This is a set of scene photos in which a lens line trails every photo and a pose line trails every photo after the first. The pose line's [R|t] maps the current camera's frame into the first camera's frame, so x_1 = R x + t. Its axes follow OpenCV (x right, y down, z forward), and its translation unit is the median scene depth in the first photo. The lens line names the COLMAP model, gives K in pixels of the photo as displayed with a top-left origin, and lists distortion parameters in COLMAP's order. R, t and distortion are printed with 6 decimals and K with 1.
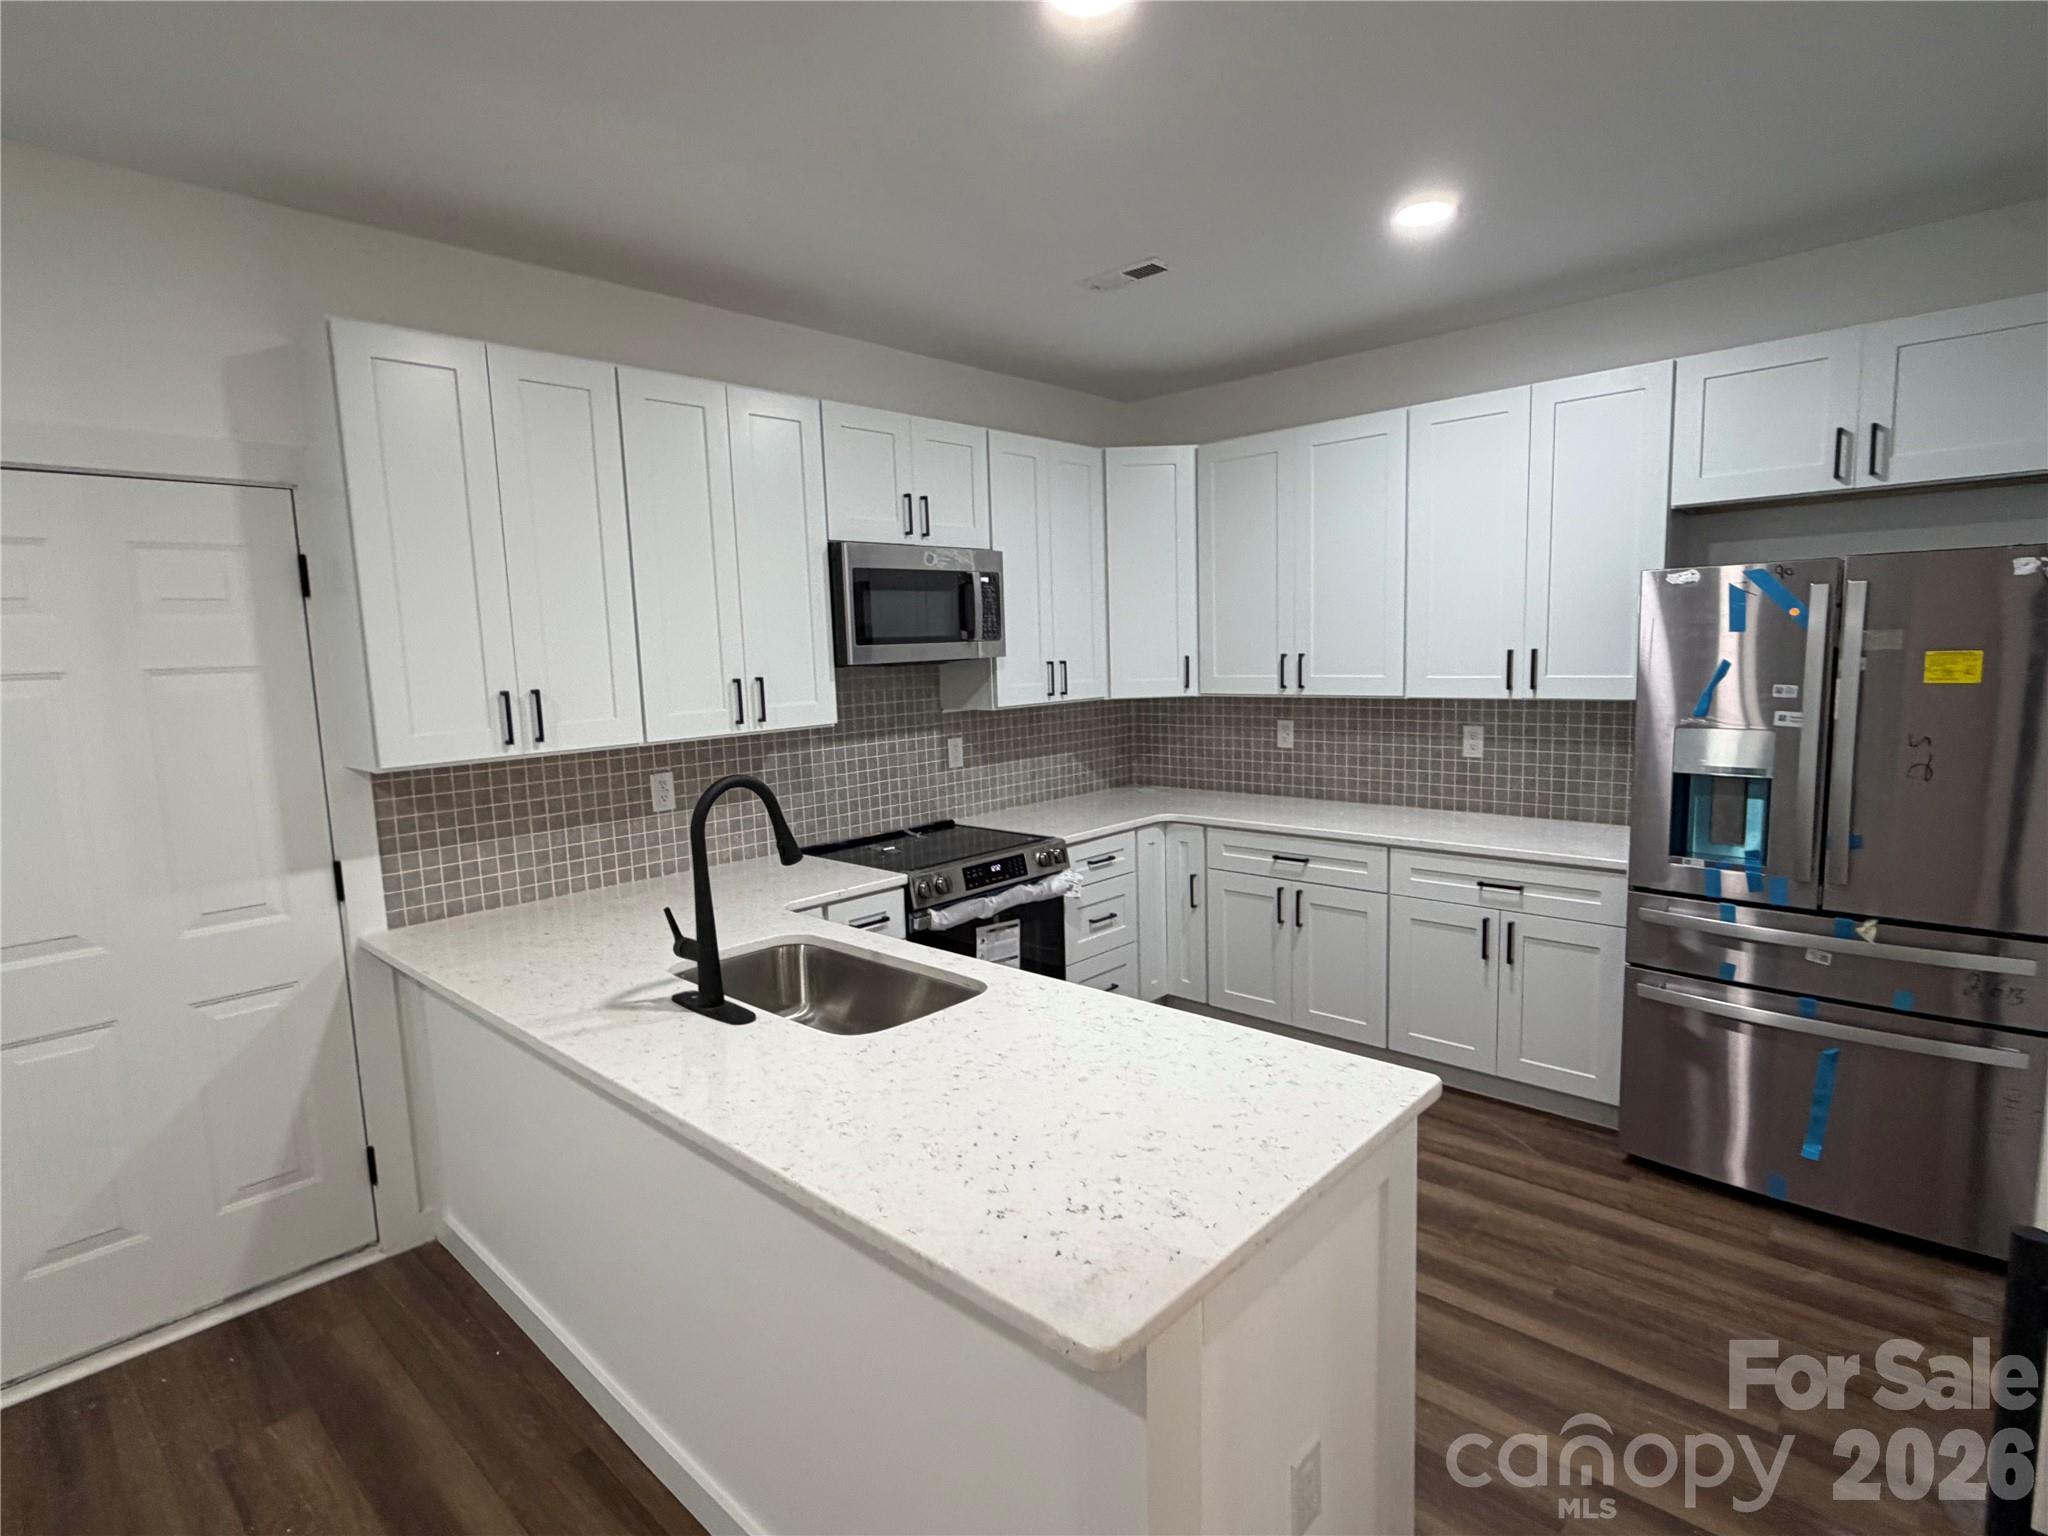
lens RADIAL K [[1047.8, 0, 1020.4], [0, 1047.8, 777.5], [0, 0, 1]] dist [-0.002440, 0.000652]
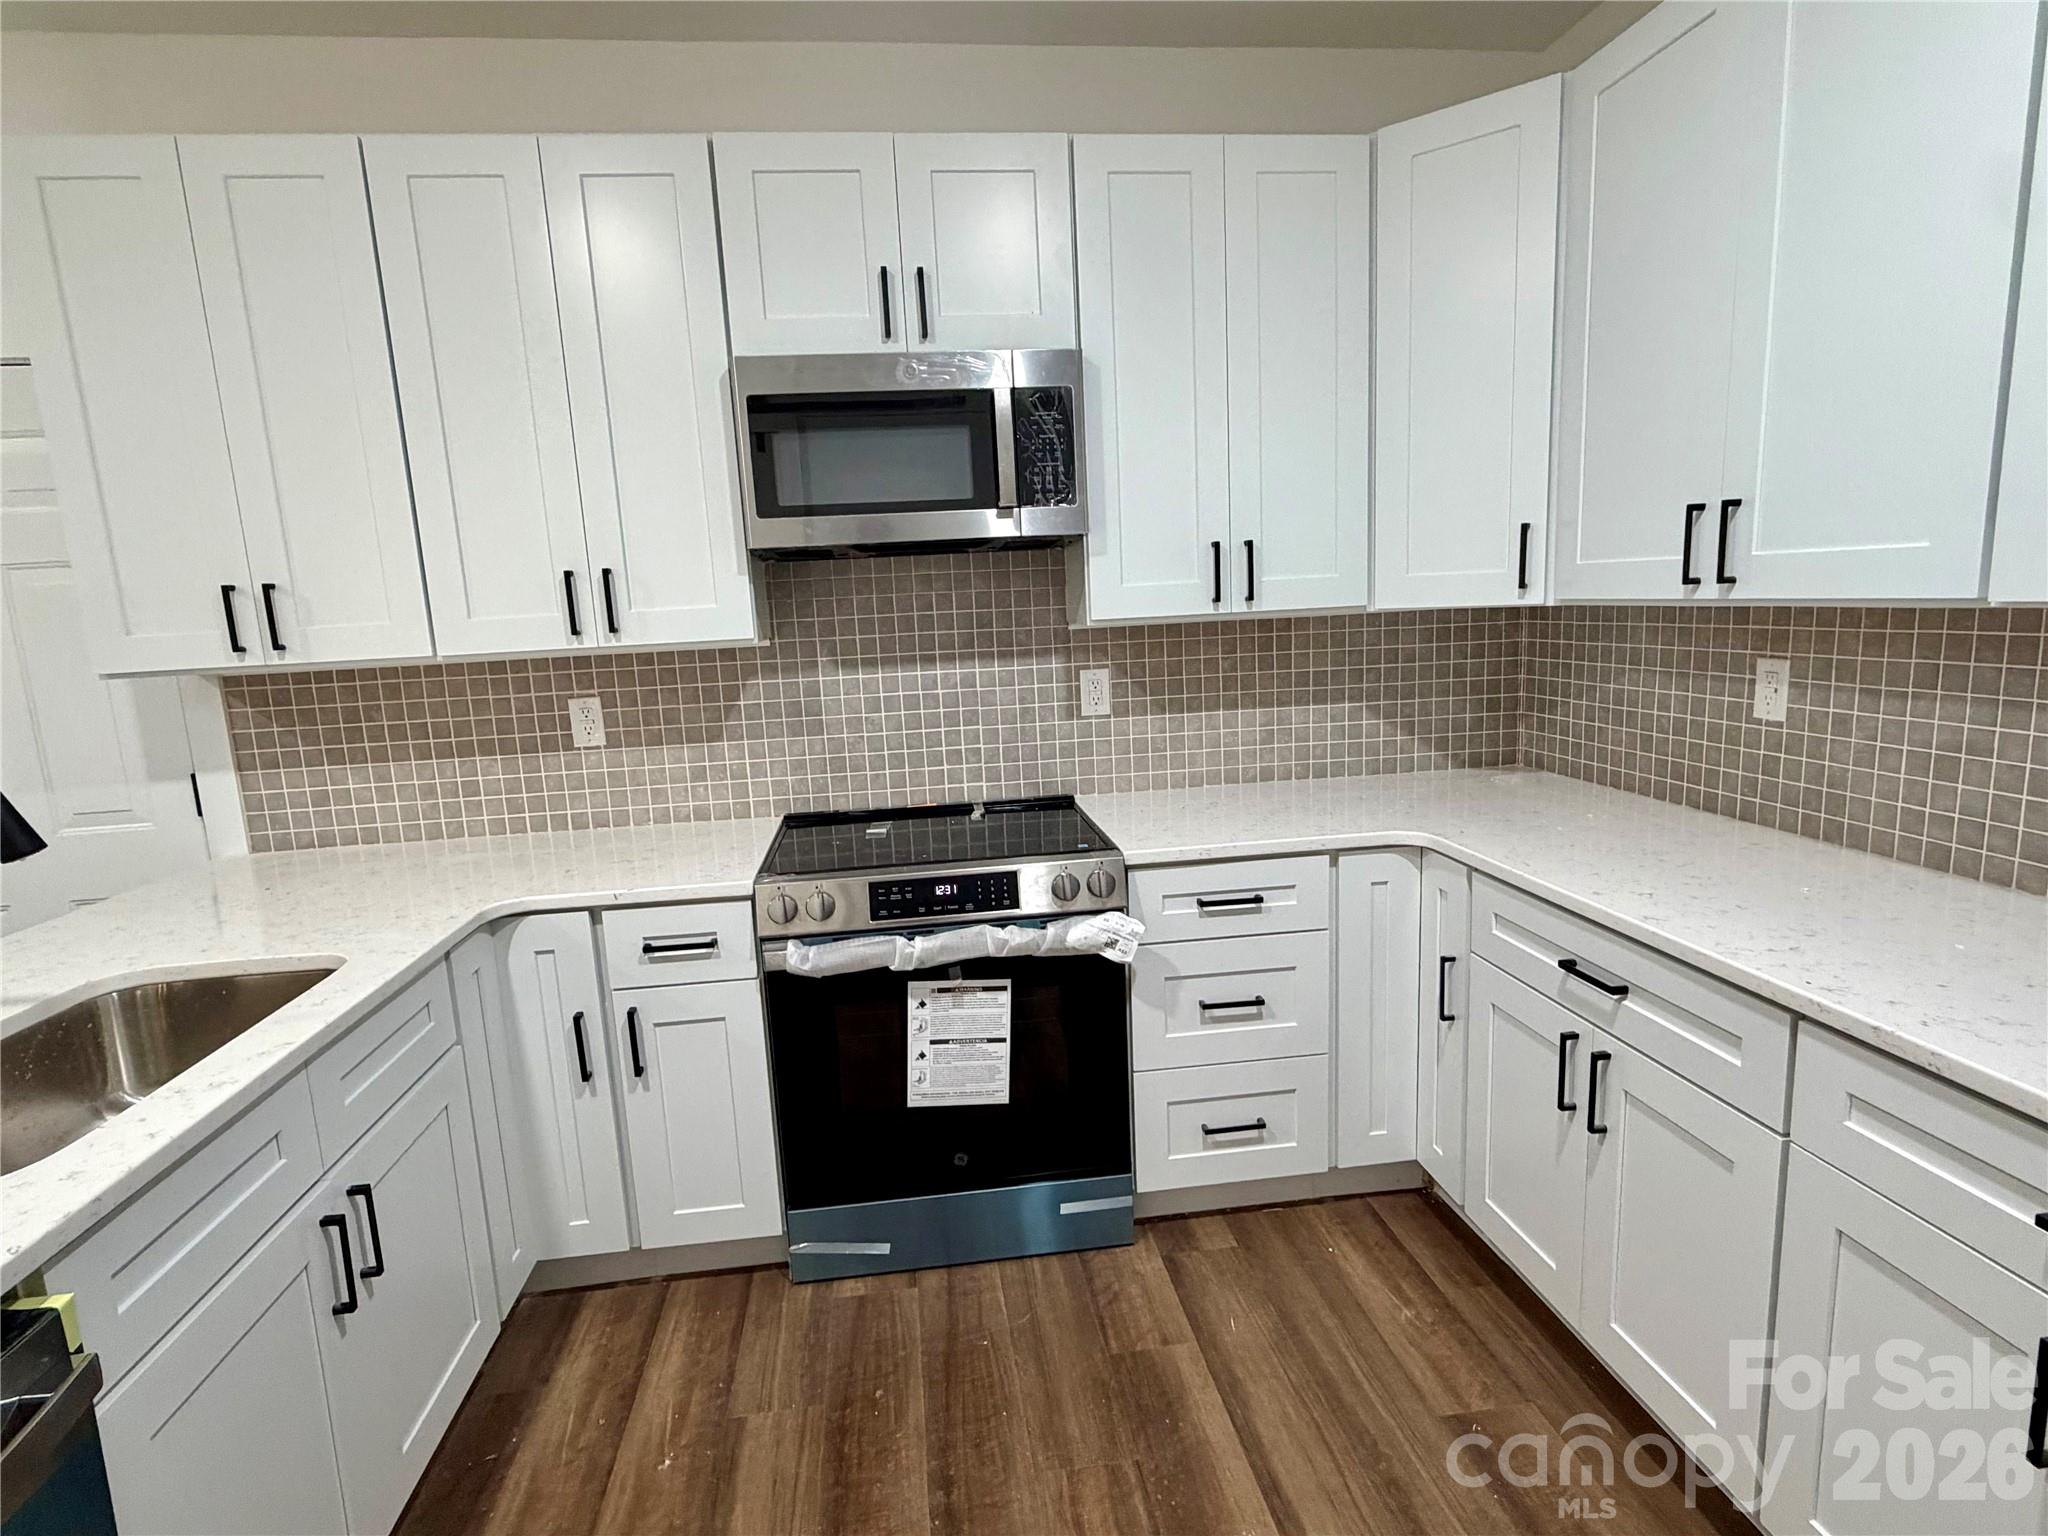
lens RADIAL K [[1047.8, 0, 1019.7], [0, 1047.8, 772.4], [0, 0, 1]] dist [-0.002440, 0.000652]
pose [[0.768622, 0.101366, -0.631621, 0.359844], [-0.058751, 0.994379, 0.088089, -0.032983], [0.637000, -0.030598, 0.770256, 0.544838]]
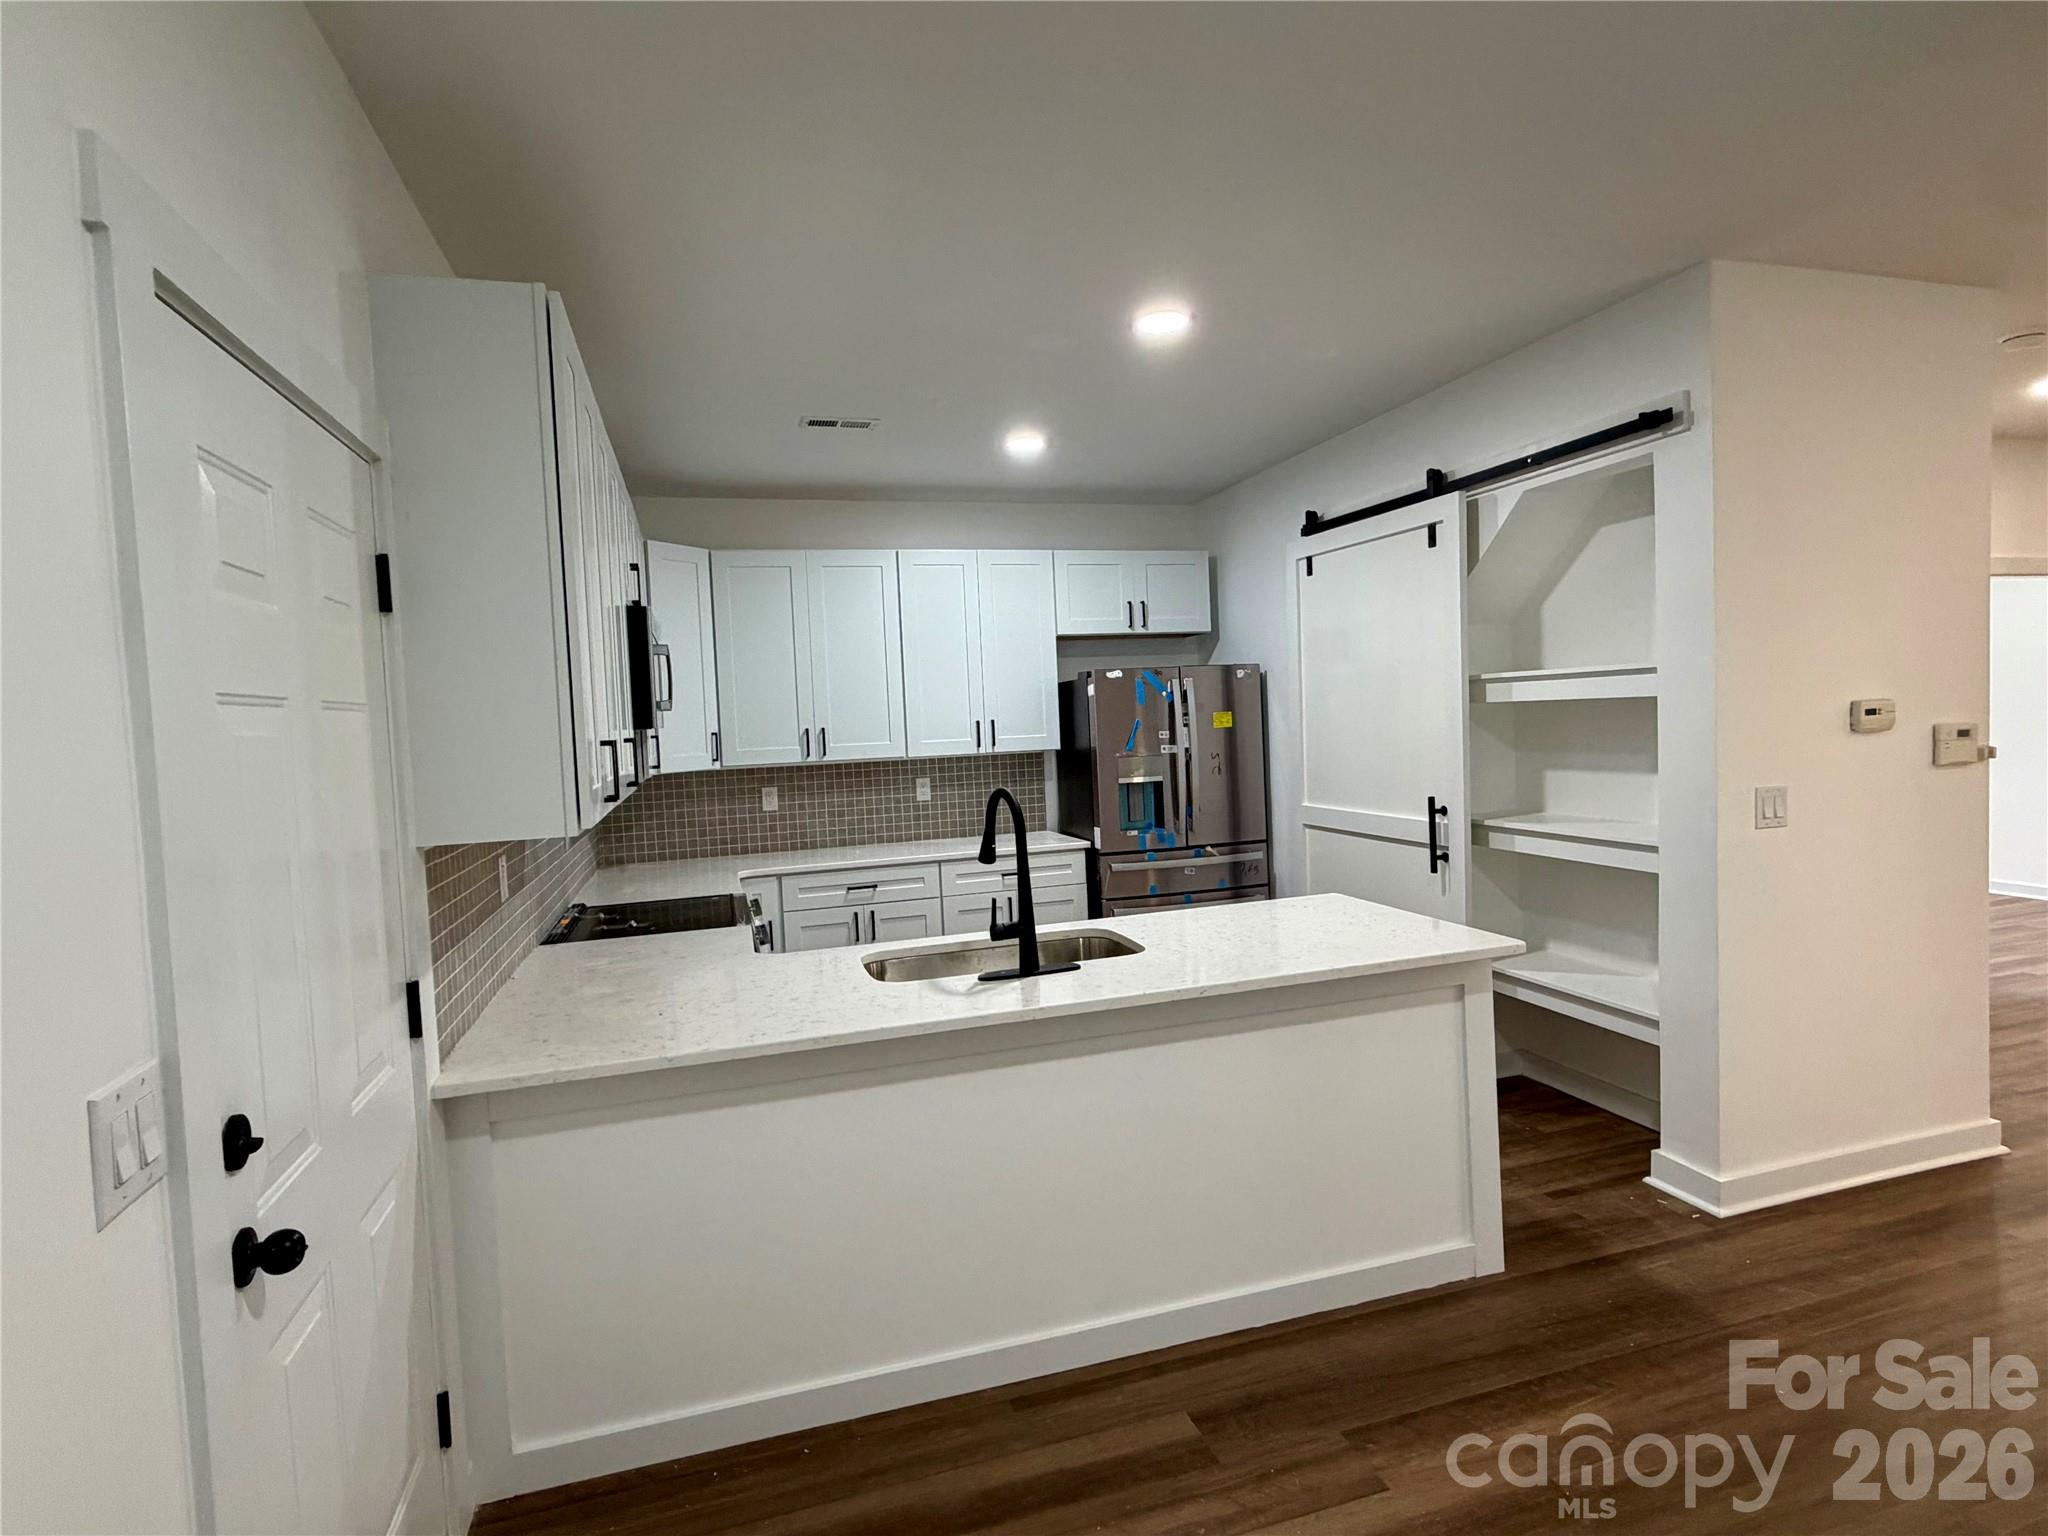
lens RADIAL K [[1047.8, 0, 1022.5], [0, 1047.8, 768.4], [0, 0, 1]] dist [-0.002440, 0.000652]
pose [[0.501809, -0.033117, 0.864344, -0.767920], [0.139007, 0.989366, -0.042796, 0.017729], [-0.853736, 0.141626, 0.501076, 0.196415]]
